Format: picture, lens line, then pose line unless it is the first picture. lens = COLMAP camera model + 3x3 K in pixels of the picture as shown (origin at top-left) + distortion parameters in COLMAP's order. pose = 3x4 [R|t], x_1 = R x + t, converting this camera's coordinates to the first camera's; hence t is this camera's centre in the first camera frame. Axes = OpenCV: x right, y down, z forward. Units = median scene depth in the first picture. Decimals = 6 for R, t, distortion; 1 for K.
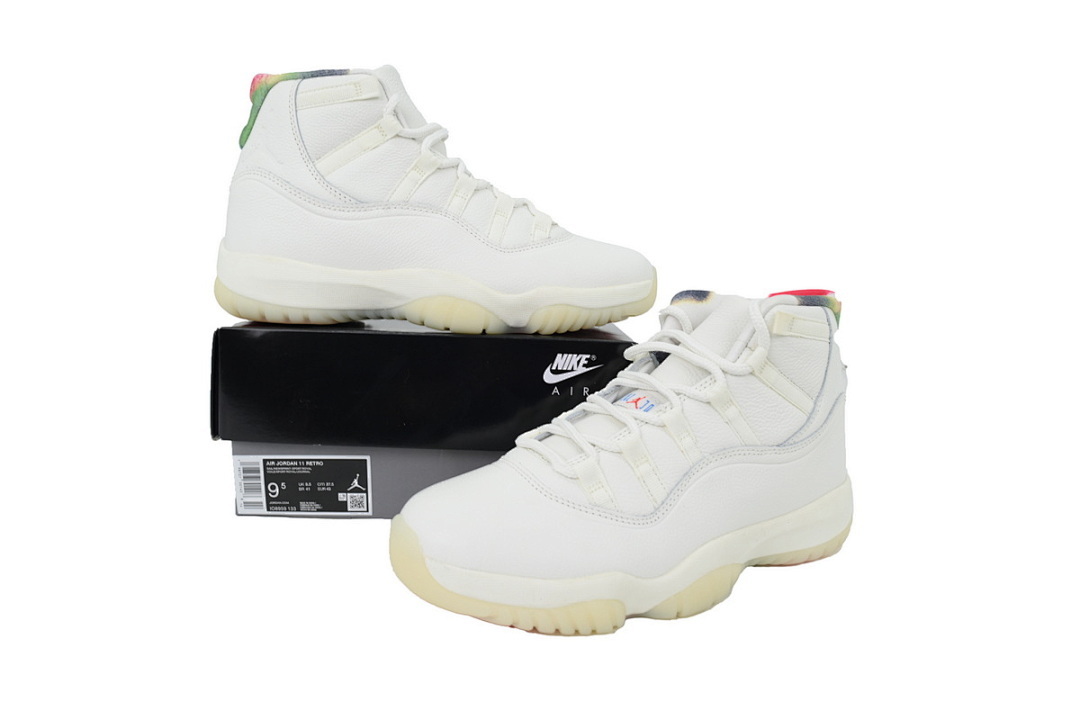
lens RADIAL K [[749.9, 0, 543.1], [0, 749.9, 357.0], [0, 0, 1]] dist [-0.056006, -0.002397]
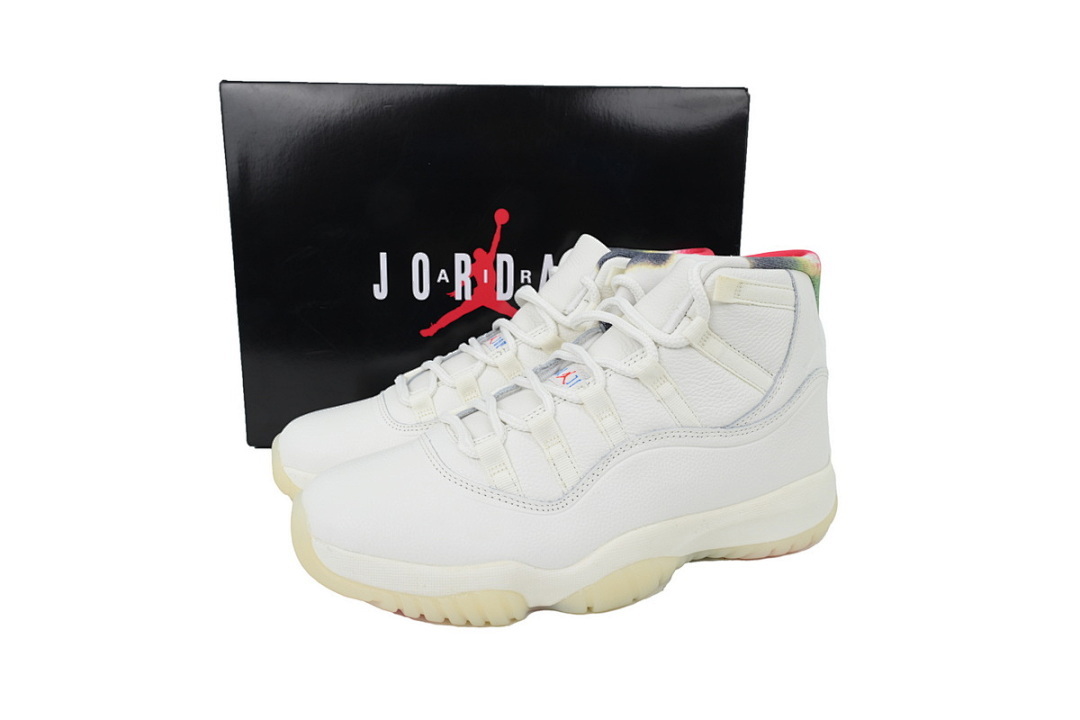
lens RADIAL K [[749.9, 0, 532.7], [0, 749.9, 362.9], [0, 0, 1]] dist [-0.056006, -0.002397]
pose [[0.987335, 0.005023, -0.158571, 0.239748], [0.003350, 0.998616, 0.052487, -0.005490], [0.158615, -0.052354, 0.985951, 0.091800]]
